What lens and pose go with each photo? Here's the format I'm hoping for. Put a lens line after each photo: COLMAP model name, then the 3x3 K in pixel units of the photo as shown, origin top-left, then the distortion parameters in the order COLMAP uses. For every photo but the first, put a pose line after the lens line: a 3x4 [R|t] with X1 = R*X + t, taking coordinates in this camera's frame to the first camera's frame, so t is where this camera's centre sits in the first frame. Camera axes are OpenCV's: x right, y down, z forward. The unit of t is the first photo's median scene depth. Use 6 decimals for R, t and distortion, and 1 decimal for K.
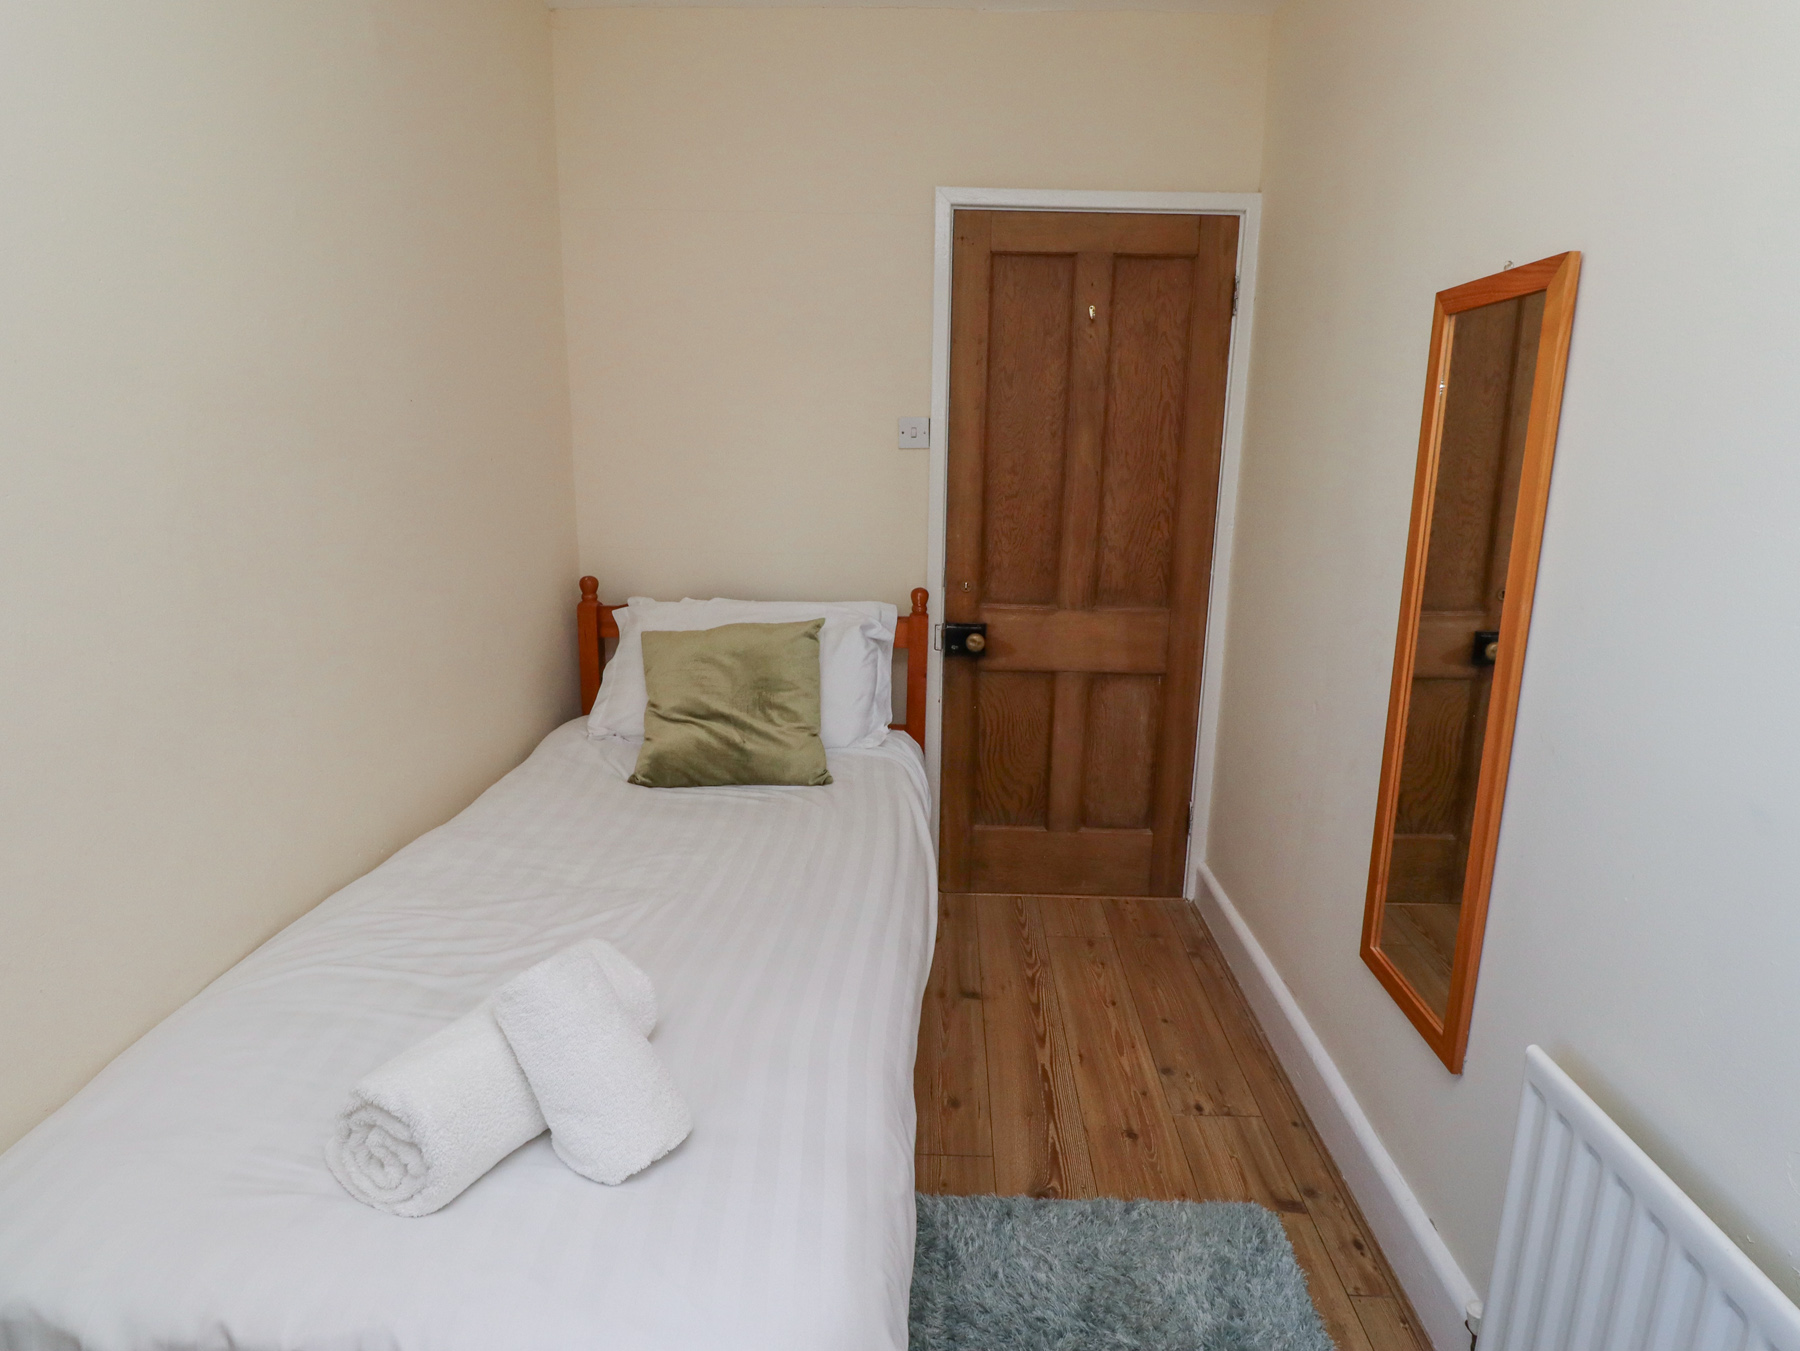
lens RADIAL K [[934.6, 0, 922.2], [0, 934.6, 663.2], [0, 0, 1]] dist [0.000899, -0.011493]
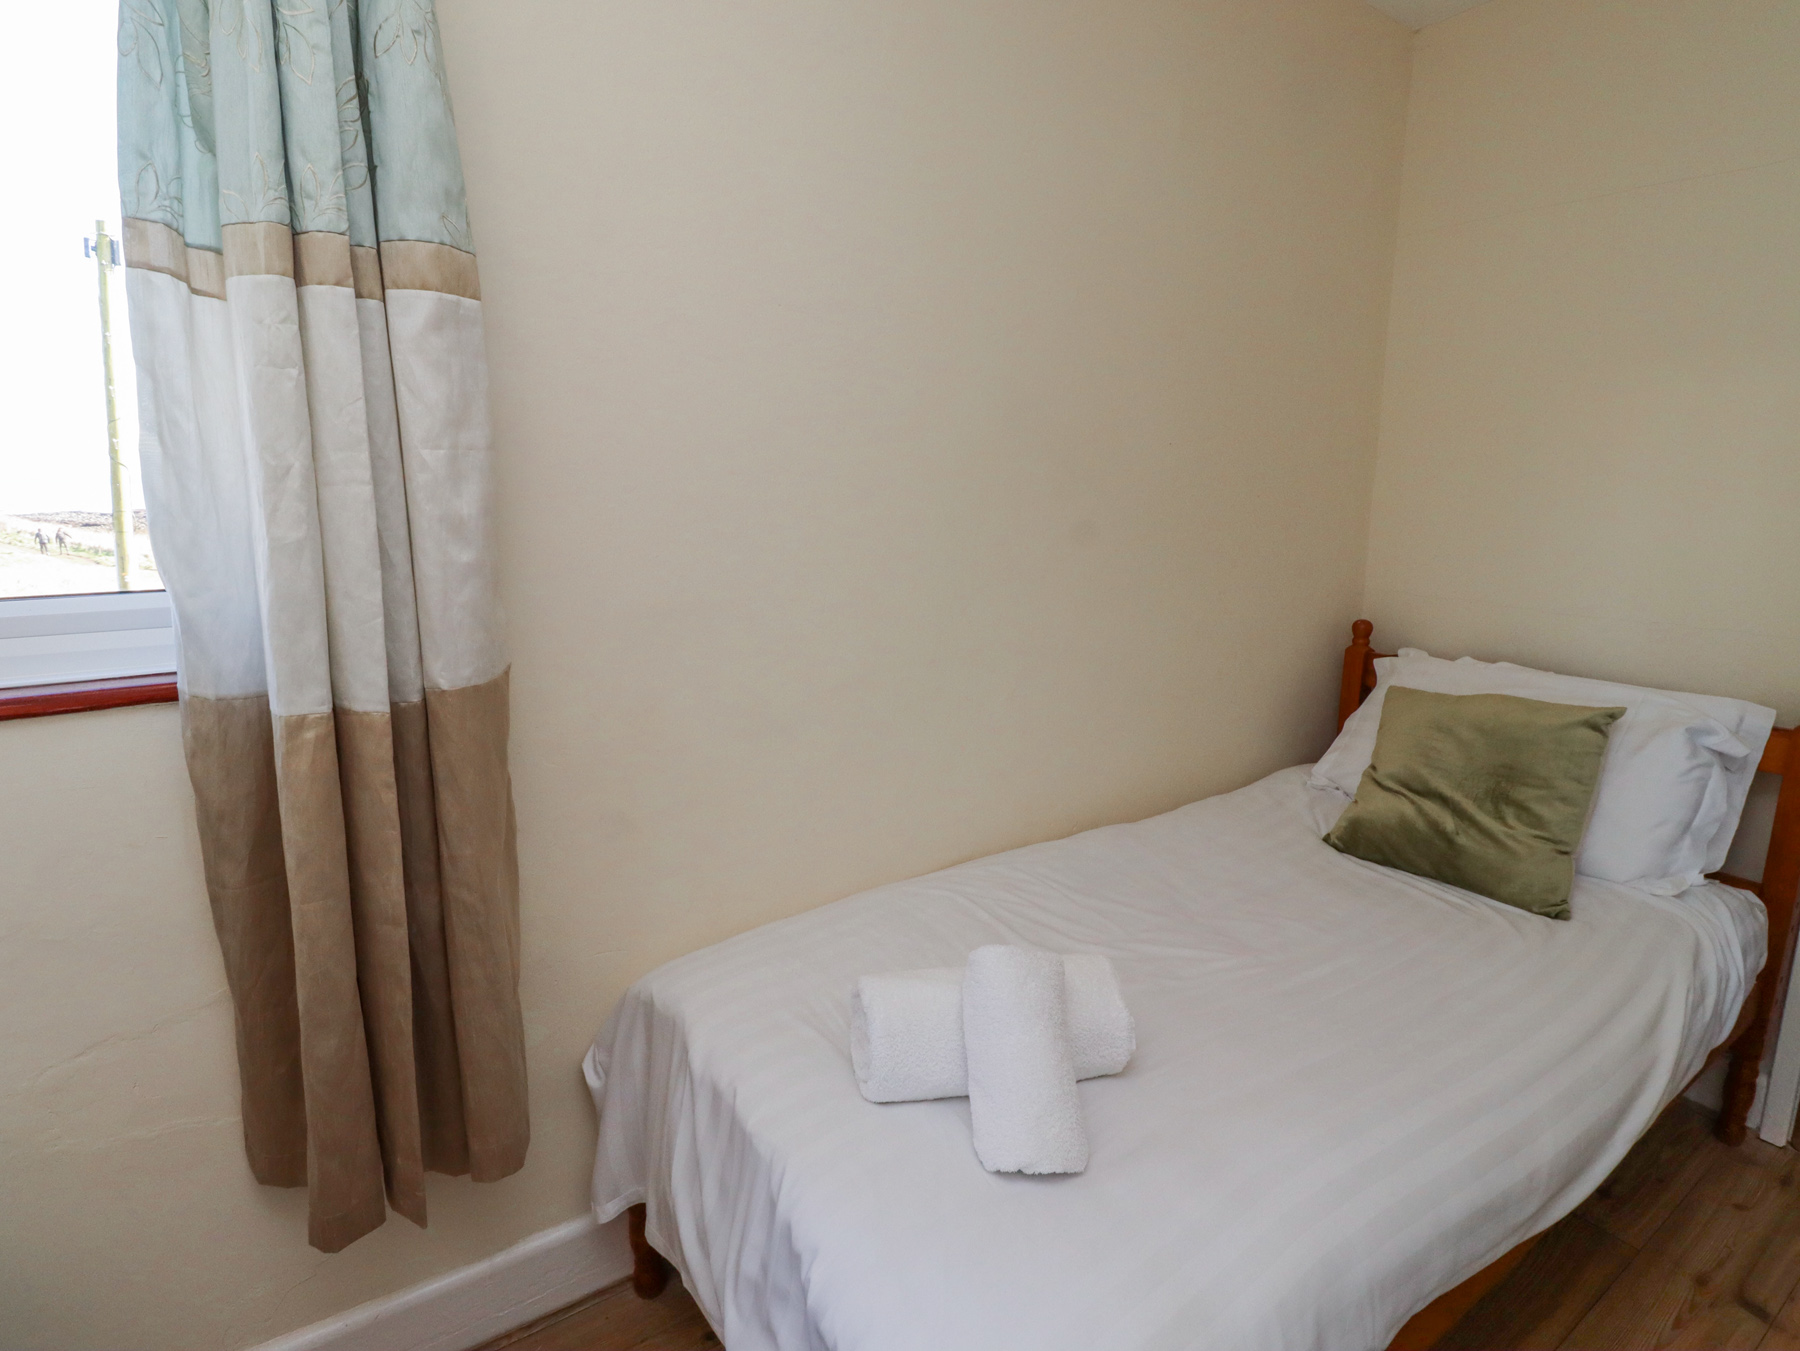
lens RADIAL K [[934.6, 0, 922.2], [0, 934.6, 663.2], [0, 0, 1]] dist [0.000899, -0.011493]
pose [[0.584262, 0.147187, -0.798107, 0.167436], [-0.178703, 0.982612, 0.050392, -0.021104], [0.791646, 0.113182, 0.600405, 0.101413]]
